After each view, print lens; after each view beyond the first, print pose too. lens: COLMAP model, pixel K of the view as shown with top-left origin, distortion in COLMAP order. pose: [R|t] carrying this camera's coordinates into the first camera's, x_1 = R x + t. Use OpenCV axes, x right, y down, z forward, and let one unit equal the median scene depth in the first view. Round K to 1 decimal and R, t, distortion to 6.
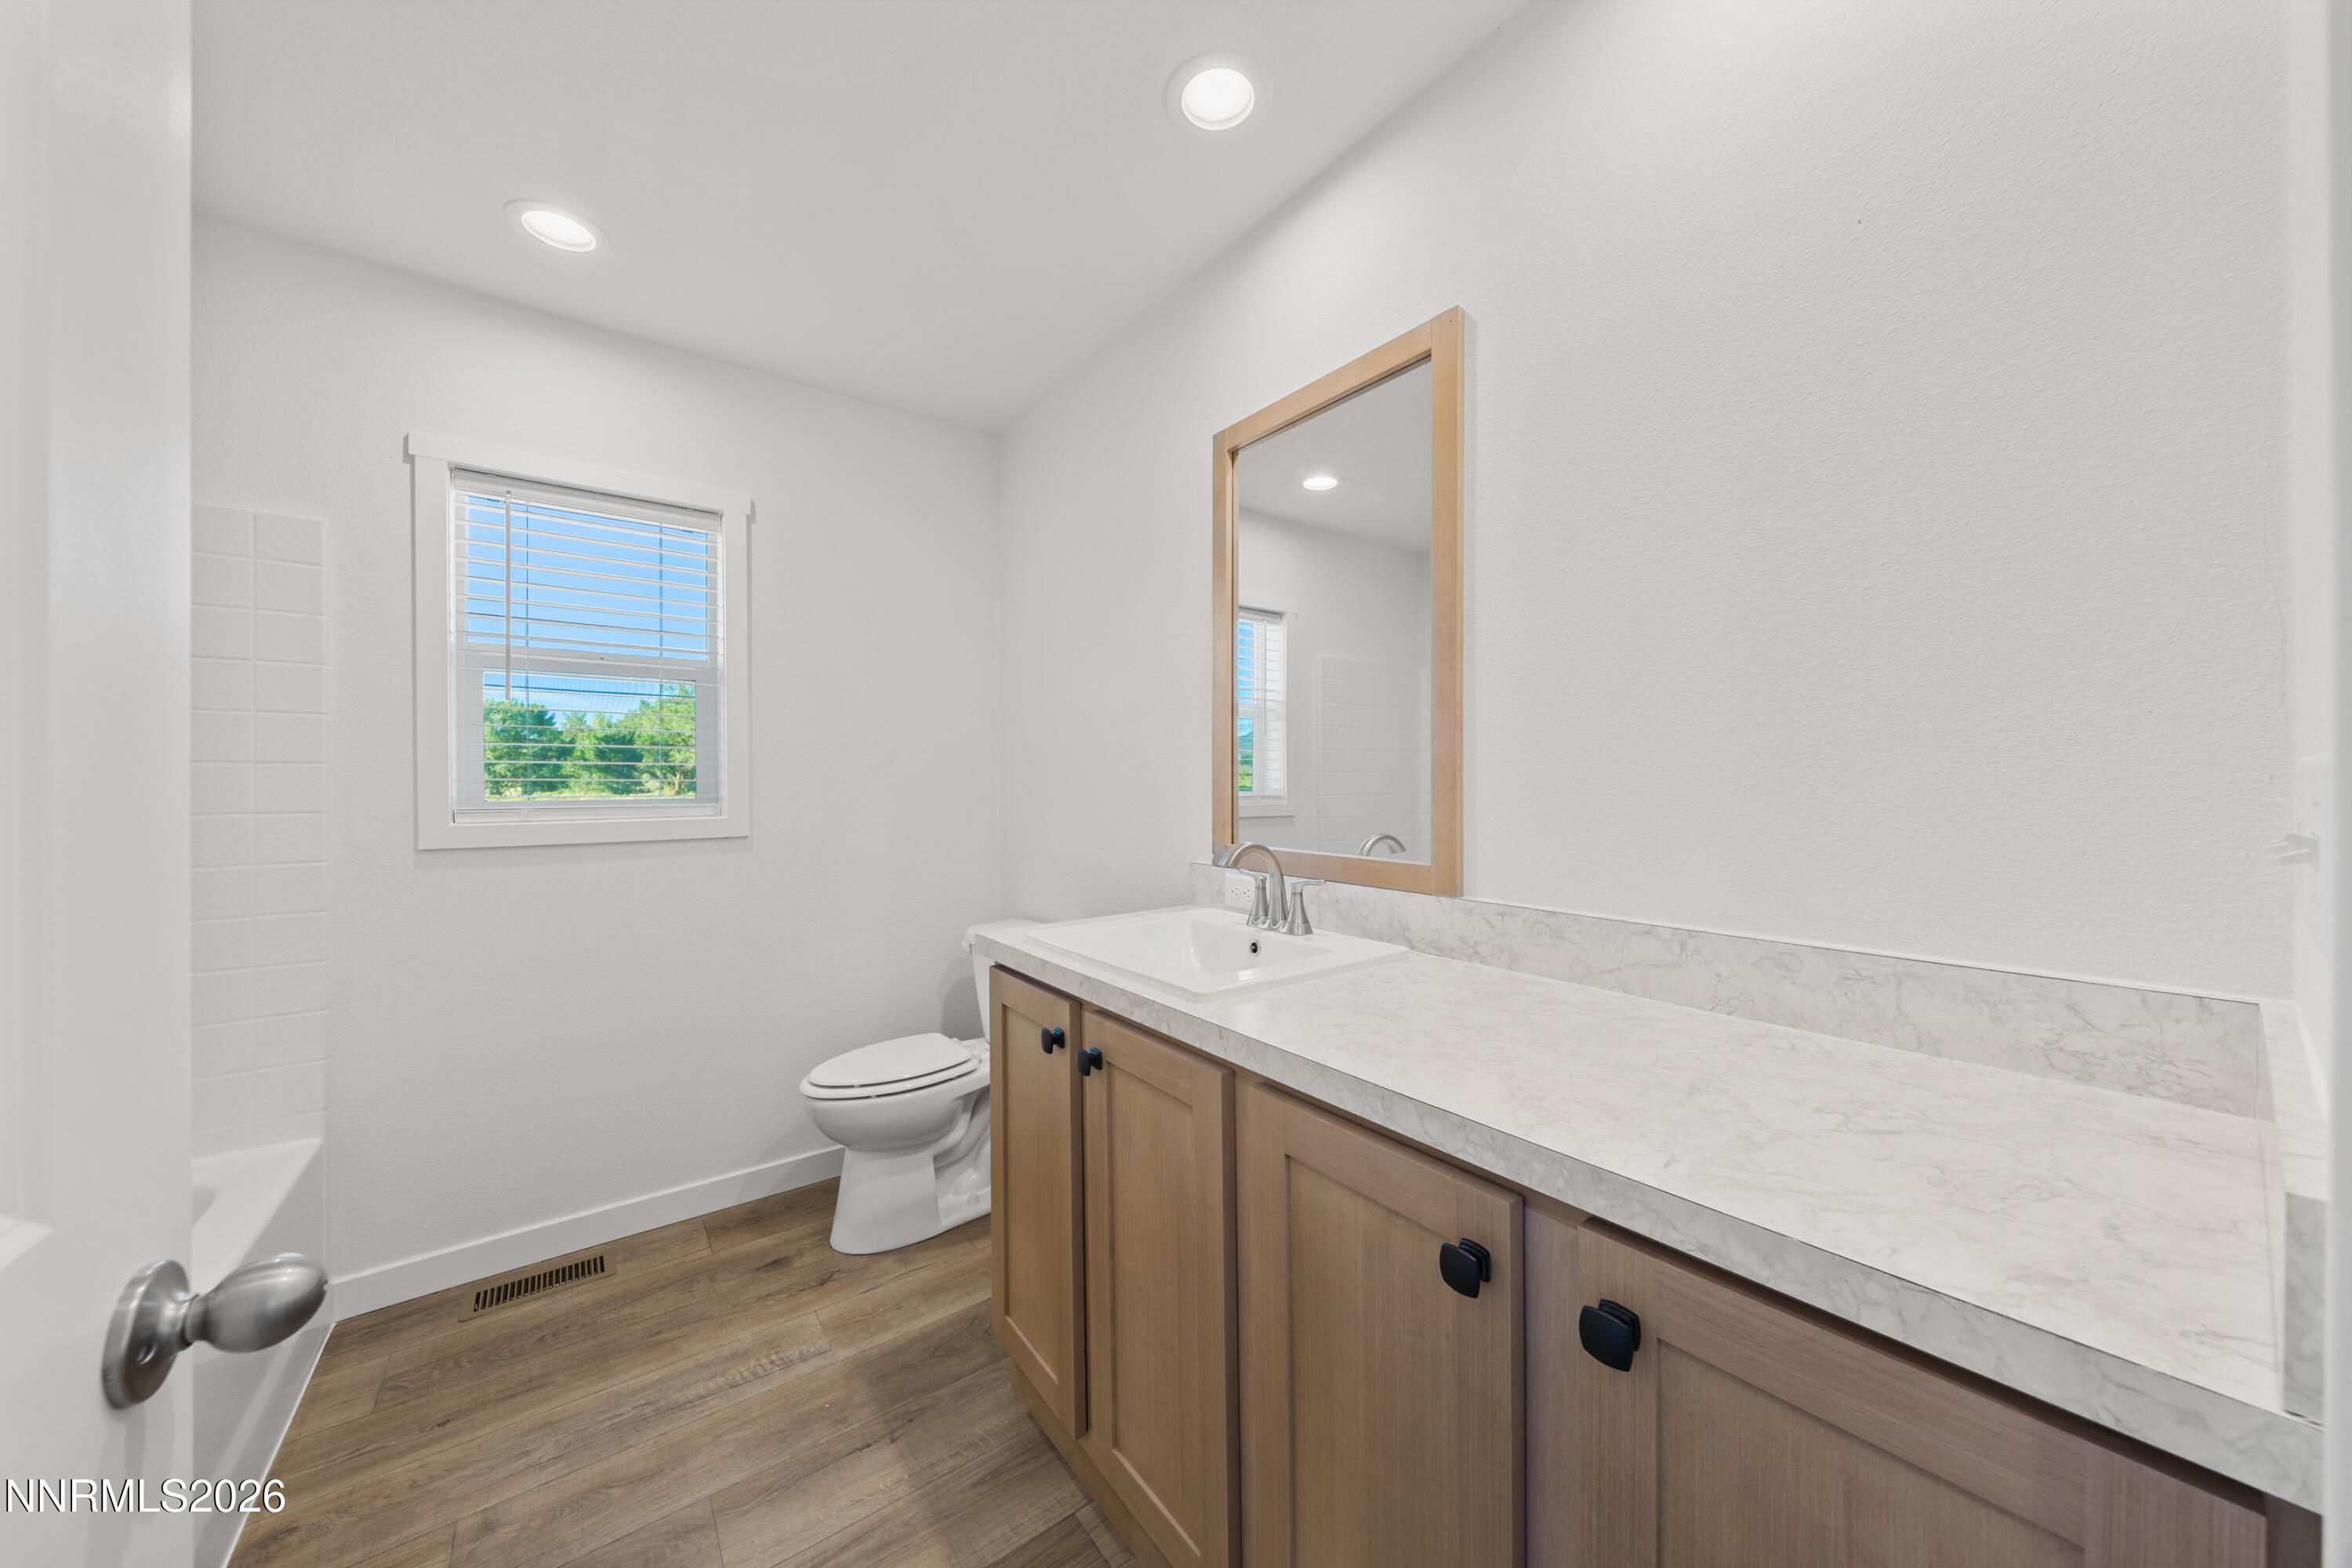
lens RADIAL K [[805.0, 0, 1186.4], [0, 805.0, 782.7], [0, 0, 1]] dist [0.001938, 0.000235]
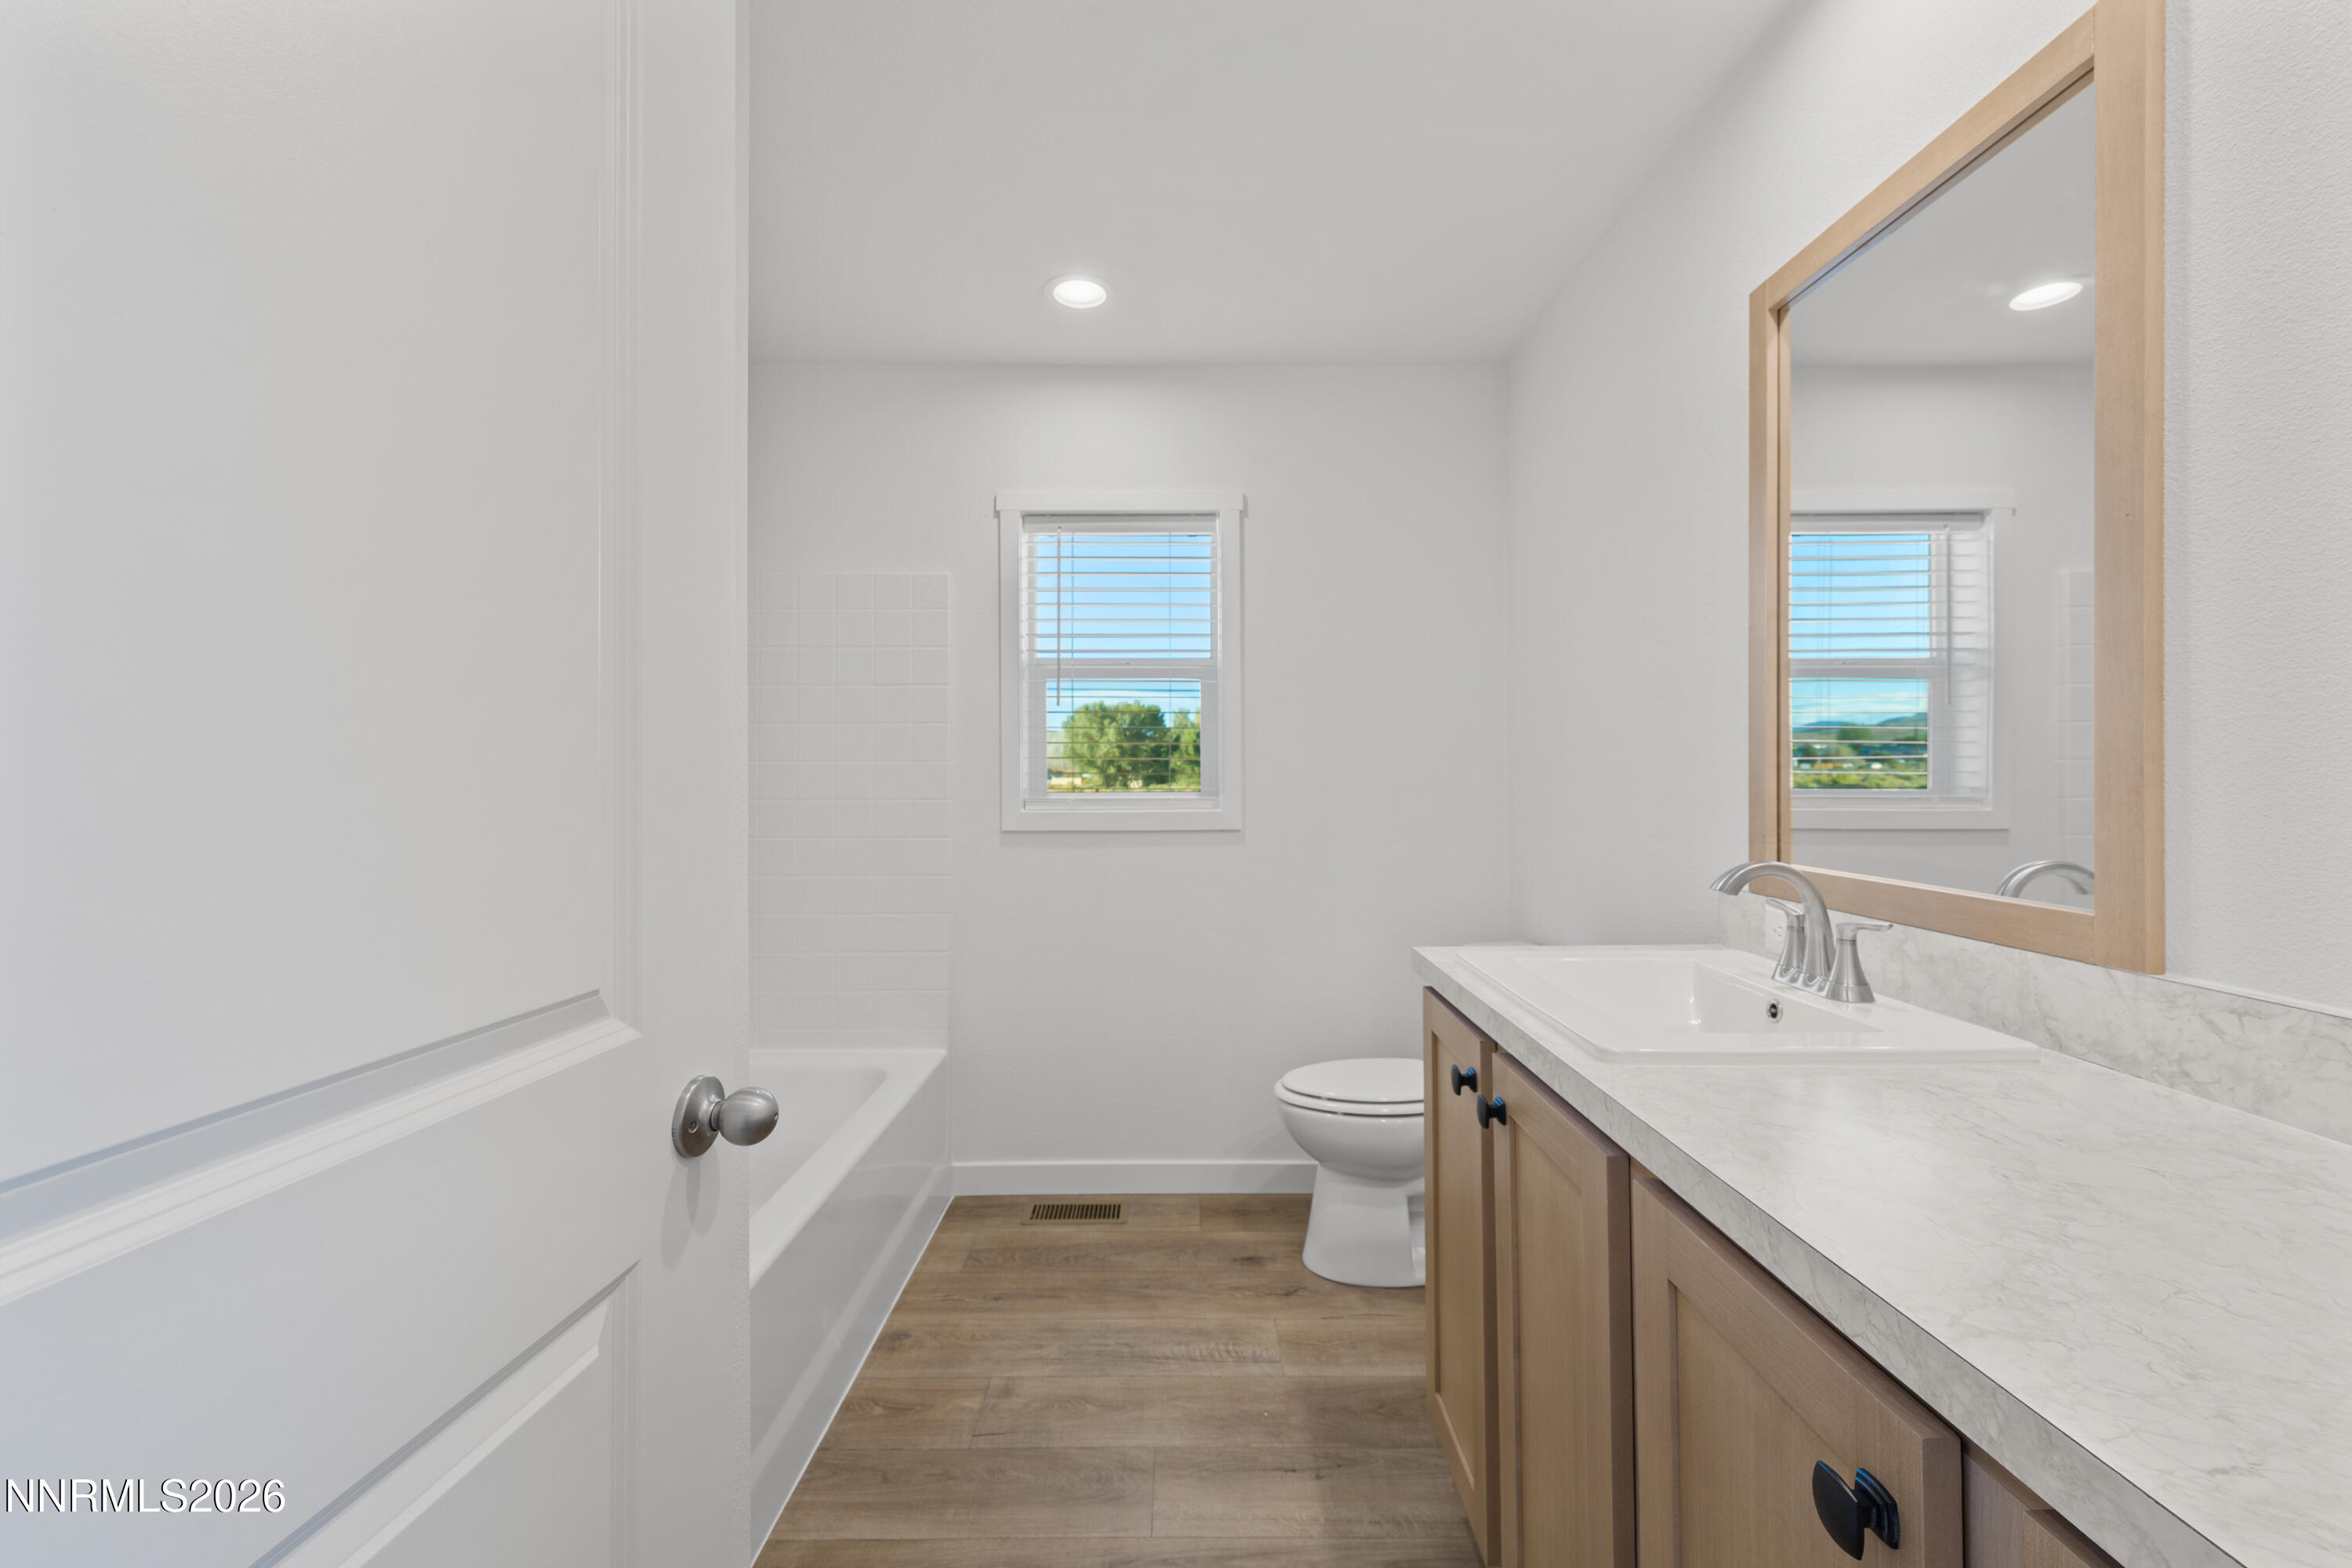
lens RADIAL K [[949.2, 0, 1182.8], [0, 949.2, 776.5], [0, 0, 1]] dist [0.013597, -0.003497]
pose [[0.795535, 0.000616, -0.605907, 0.177853], [-0.000768, 1.000000, 0.000009, -0.000417], [0.605907, 0.000458, 0.795535, 0.018320]]
